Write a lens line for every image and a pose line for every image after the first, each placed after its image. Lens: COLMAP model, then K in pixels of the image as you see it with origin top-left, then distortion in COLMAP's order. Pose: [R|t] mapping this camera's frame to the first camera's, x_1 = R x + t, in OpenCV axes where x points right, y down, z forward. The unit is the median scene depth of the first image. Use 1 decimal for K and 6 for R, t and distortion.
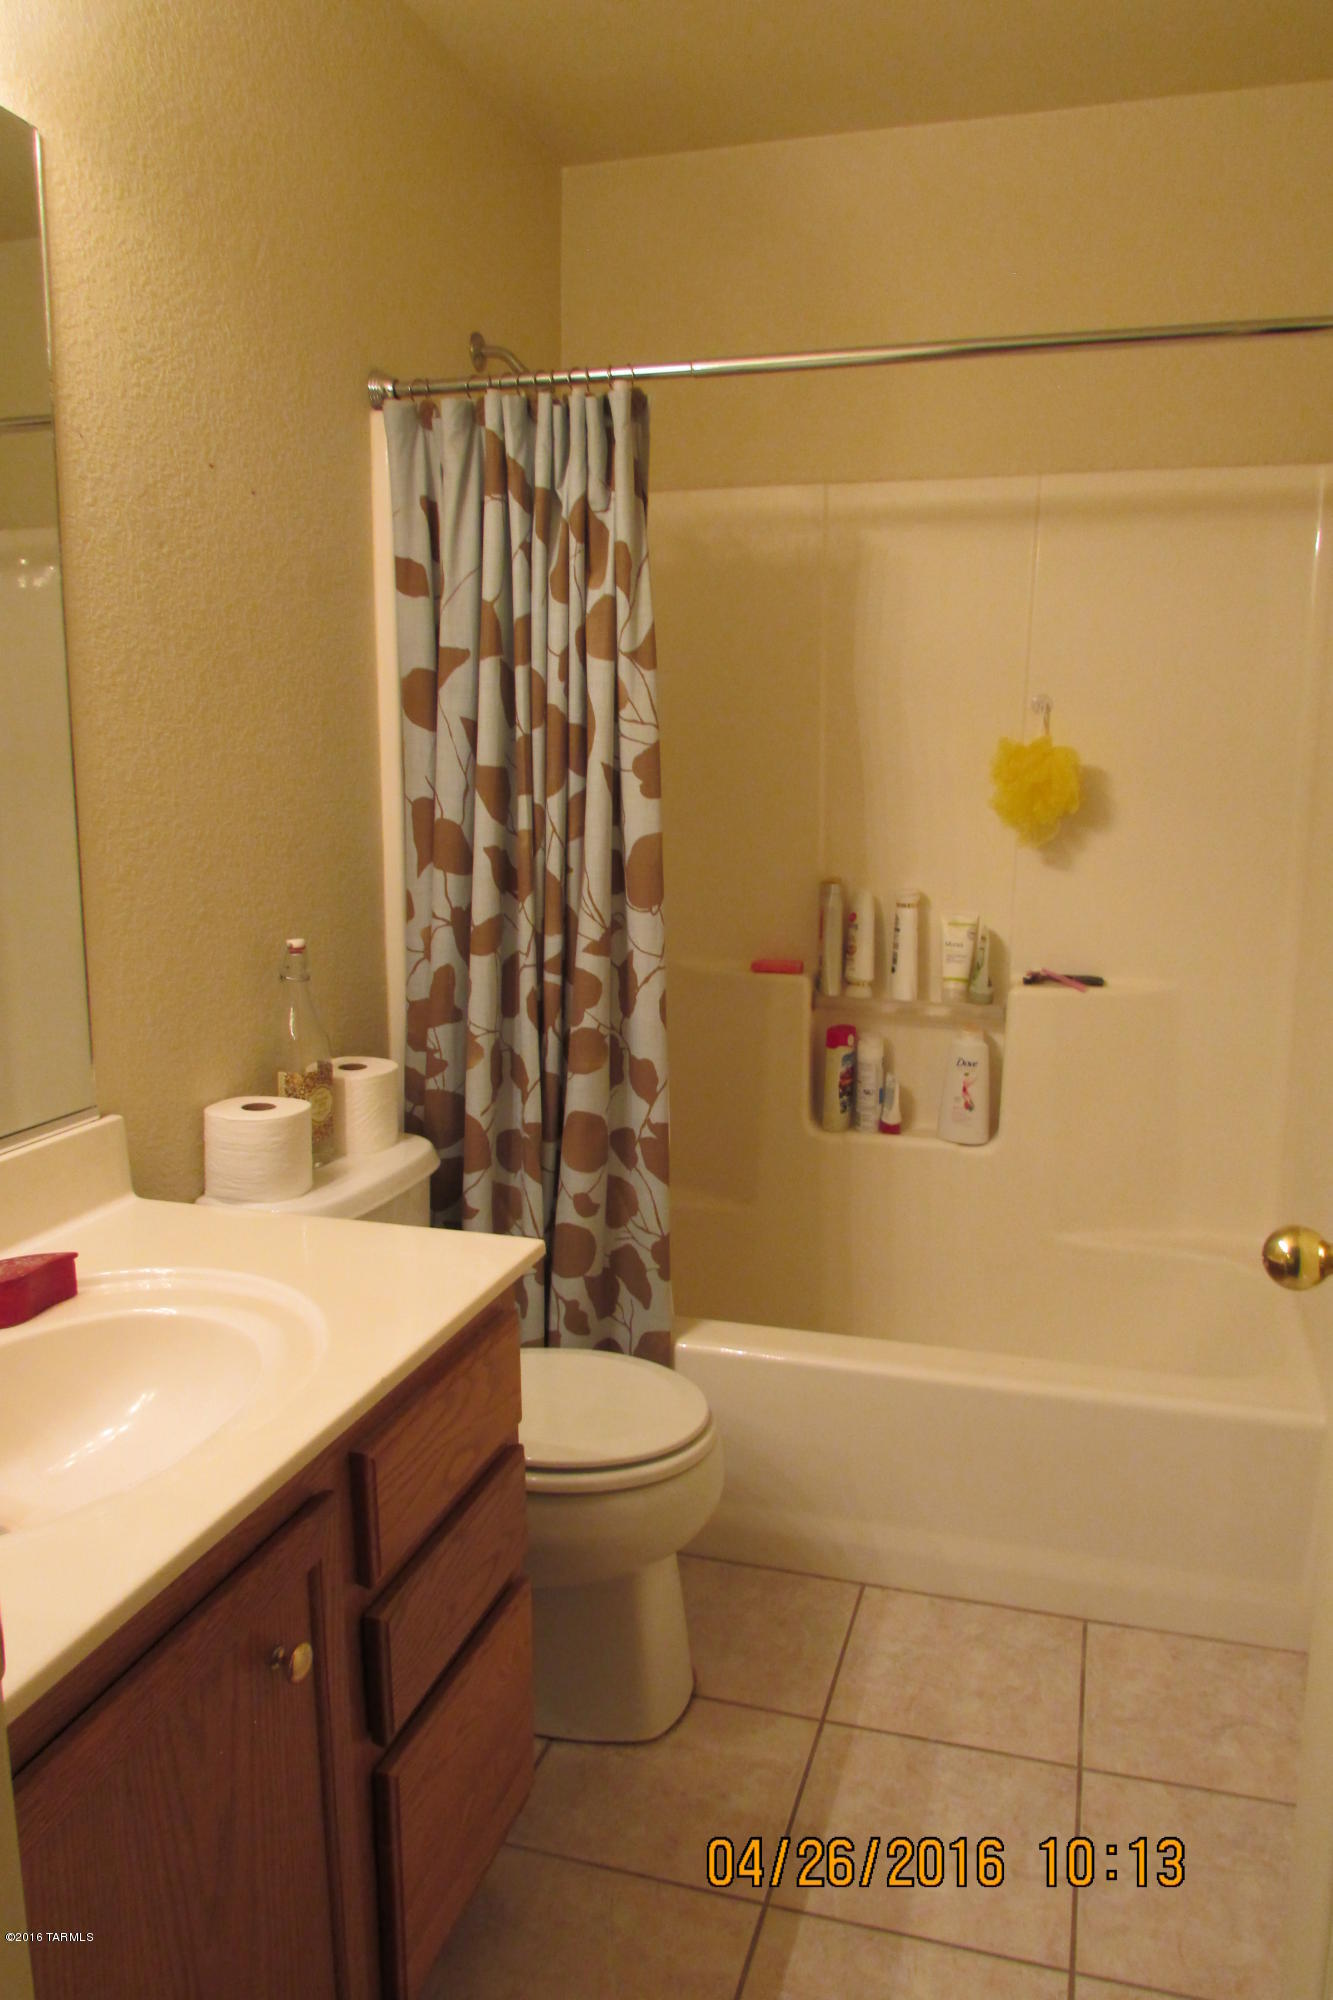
lens RADIAL K [[1429.8, 0, 674.8], [0, 1429.8, 1011.5], [0, 0, 1]] dist [-0.040881, 0.013305]
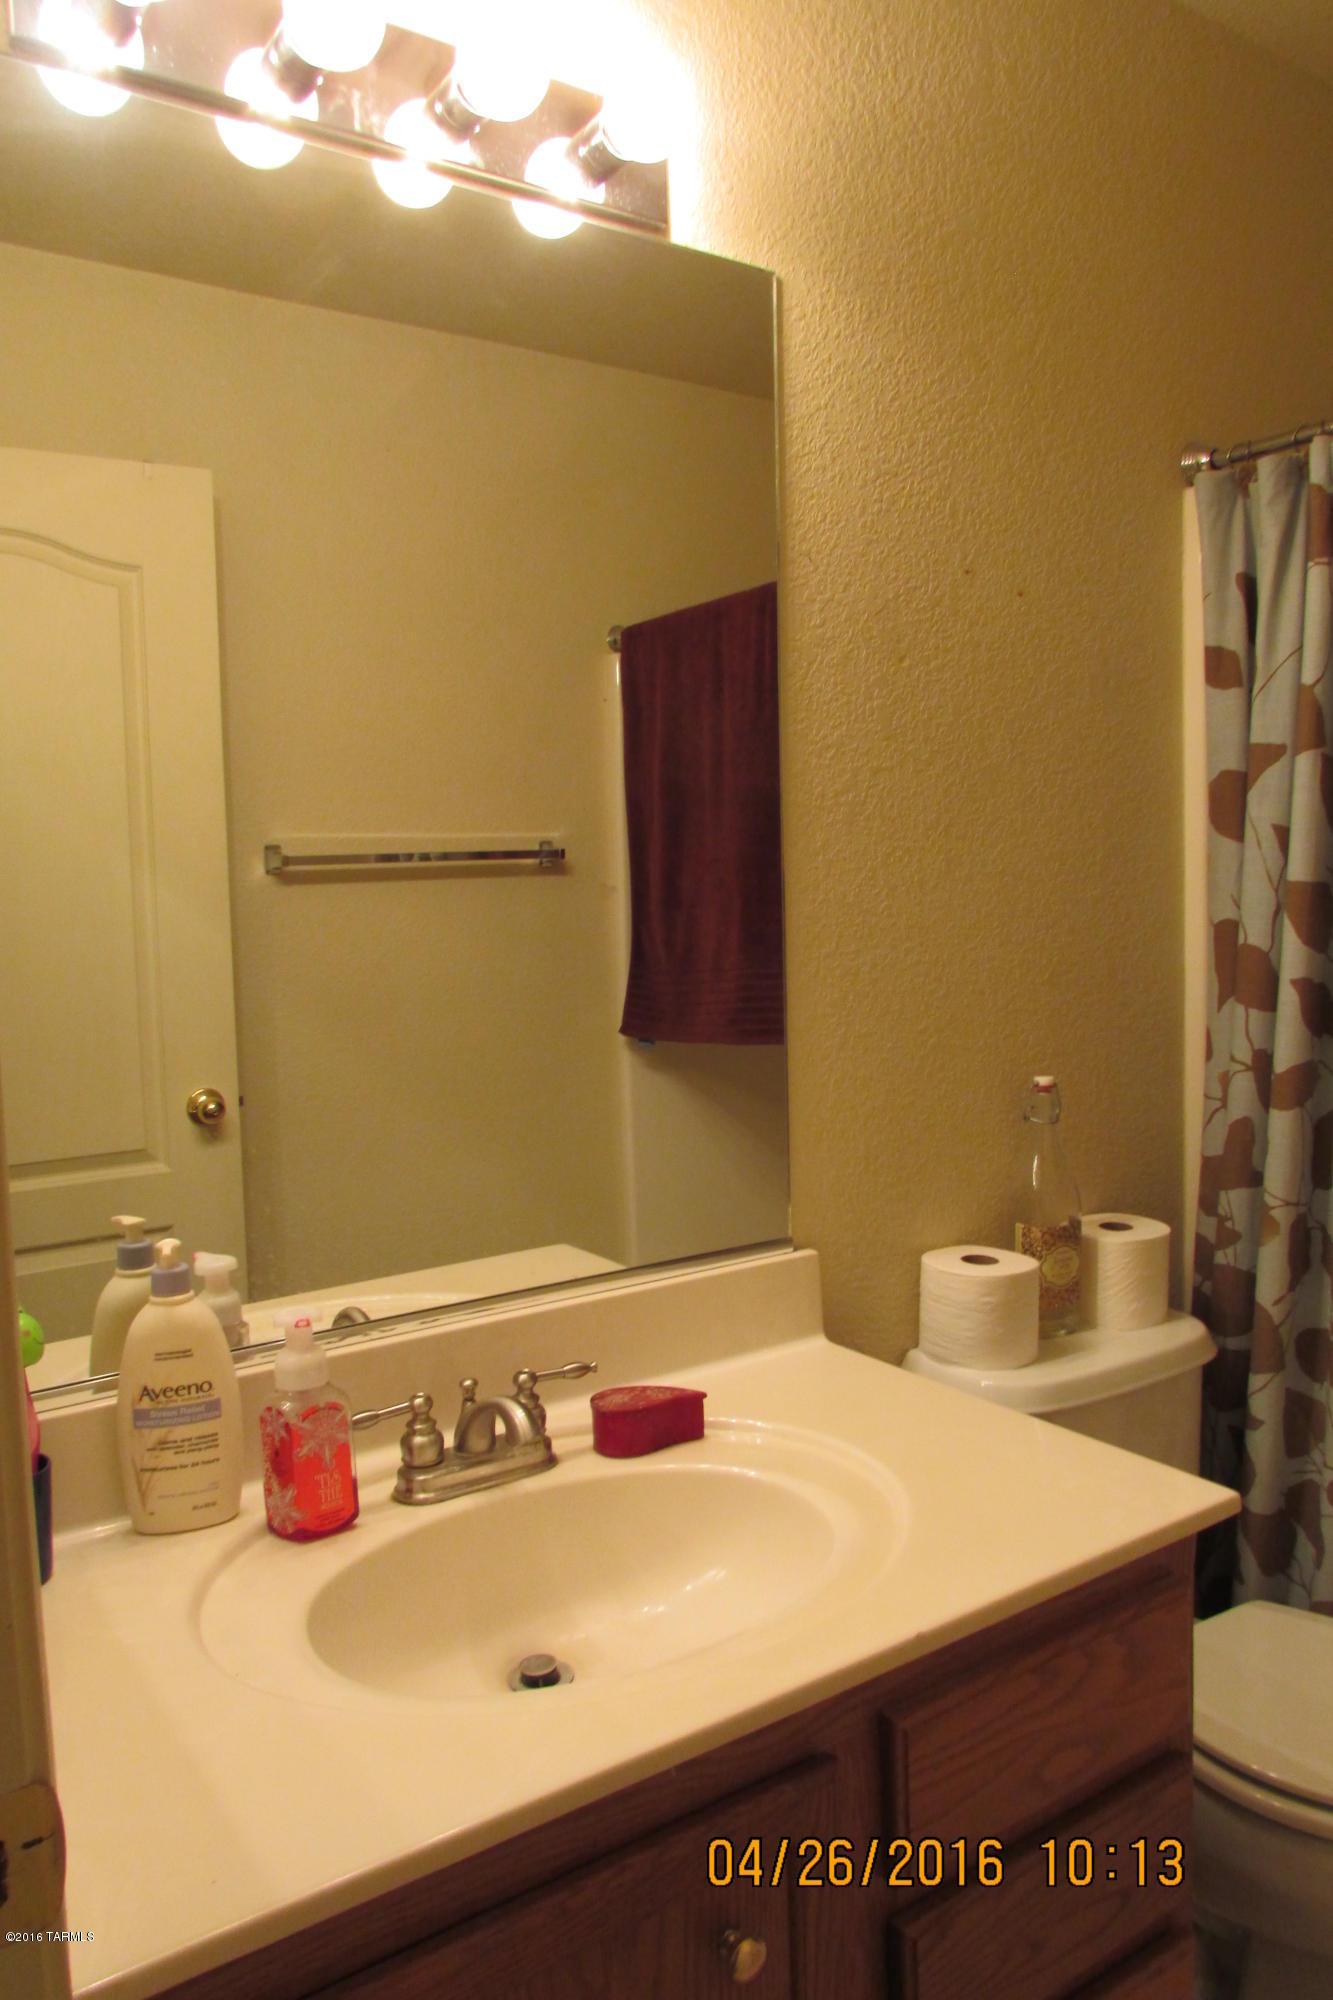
lens RADIAL K [[1429.8, 0, 664.1], [0, 1429.8, 987.1], [0, 0, 1]] dist [-0.040881, 0.013305]
pose [[0.774540, 0.027672, -0.631920, 0.119280], [-0.089421, 0.993799, -0.066083, -0.027459], [0.626172, 0.107691, 0.772211, 0.161836]]
